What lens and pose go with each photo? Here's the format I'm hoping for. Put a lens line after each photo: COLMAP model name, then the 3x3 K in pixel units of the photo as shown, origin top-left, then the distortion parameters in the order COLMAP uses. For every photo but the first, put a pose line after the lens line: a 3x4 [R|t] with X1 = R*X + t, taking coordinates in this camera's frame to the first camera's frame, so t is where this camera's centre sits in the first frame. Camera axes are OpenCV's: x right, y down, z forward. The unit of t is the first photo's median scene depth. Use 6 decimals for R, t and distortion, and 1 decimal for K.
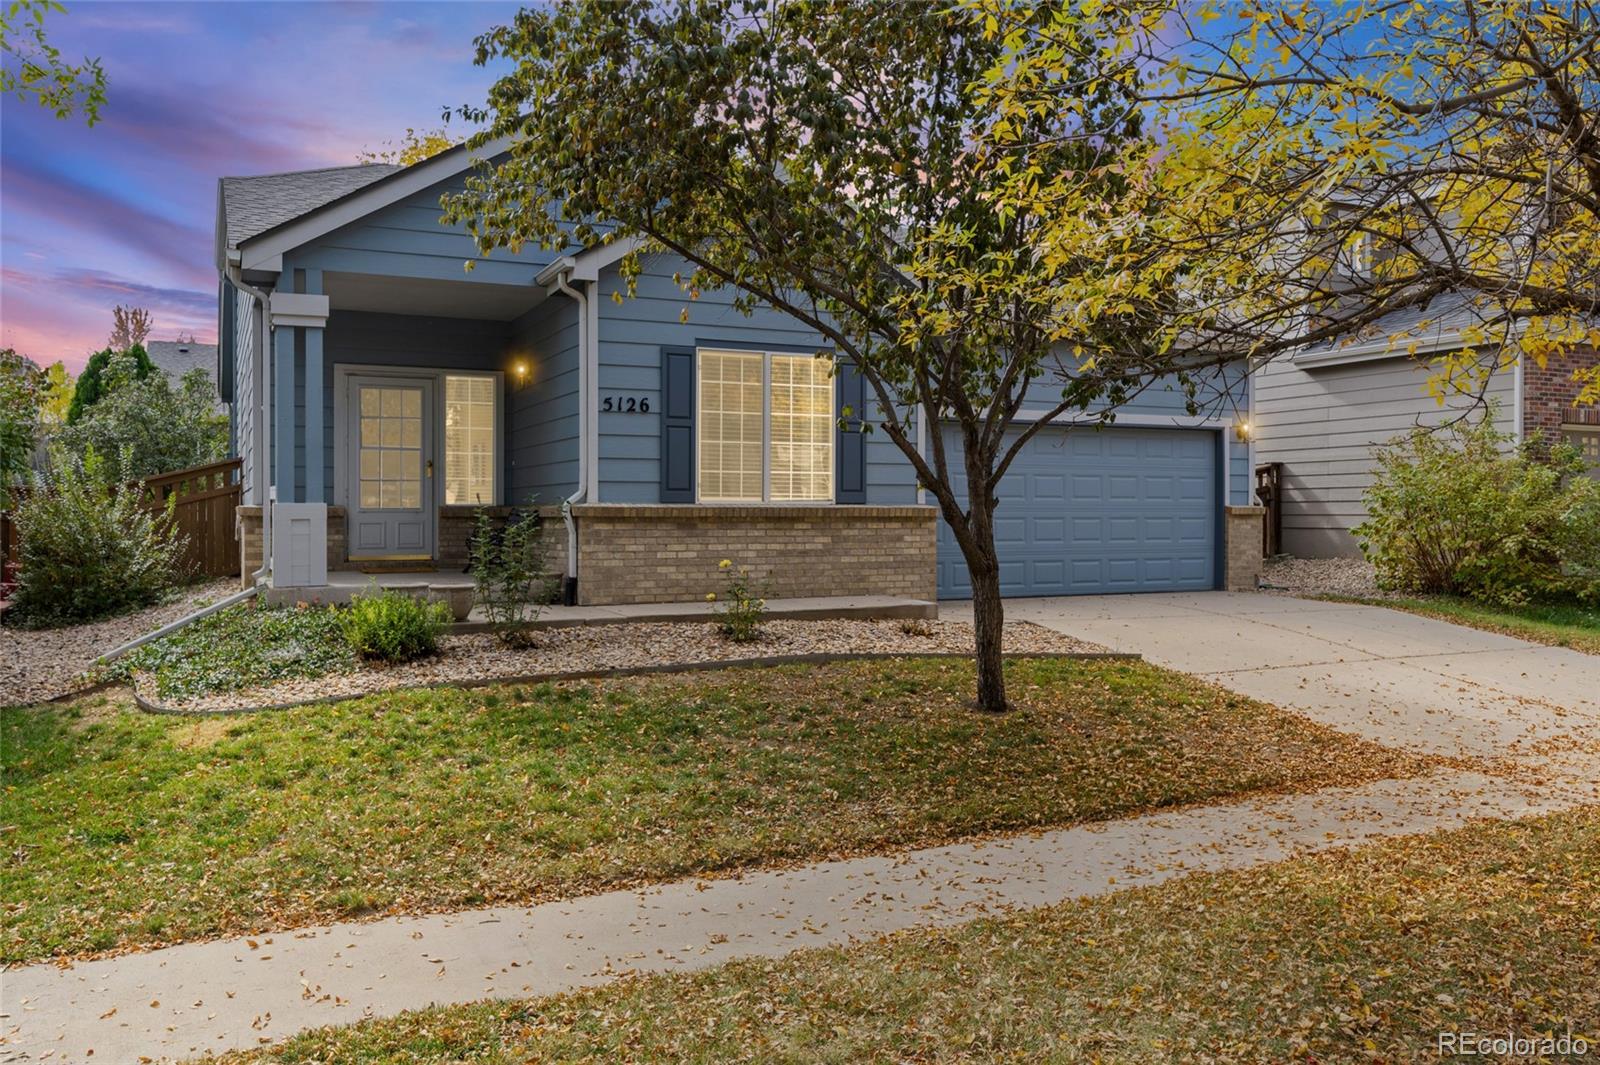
lens RADIAL K [[1199.6, 0, 800.0], [0, 1199.6, 532.5], [0, 0, 1]] dist [0.004981, 0.001296]
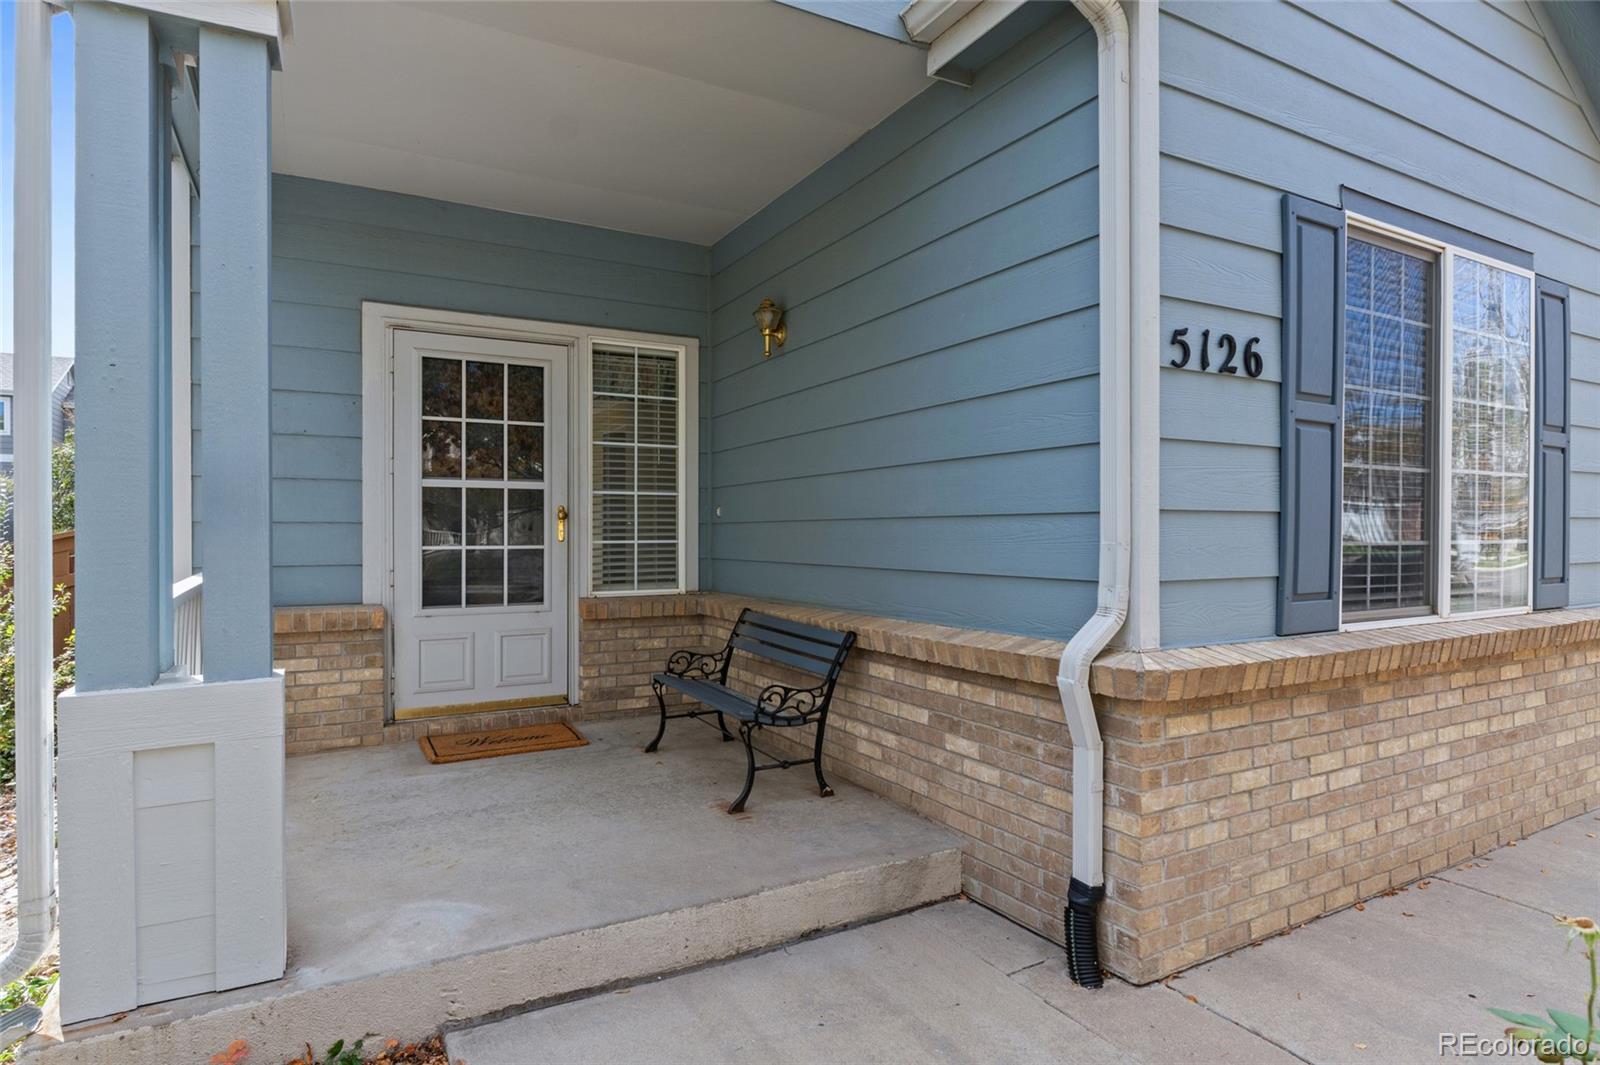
lens RADIAL K [[872.3, 0, 800.0], [0, 872.3, 532.5], [0, 0, 1]] dist [-0.000726, -0.000027]
pose [[0.998560, -0.004068, 0.053491, -0.275421], [0.004764, 0.999906, -0.012881, -0.053230], [-0.053434, 0.013117, 0.998485, 0.761005]]
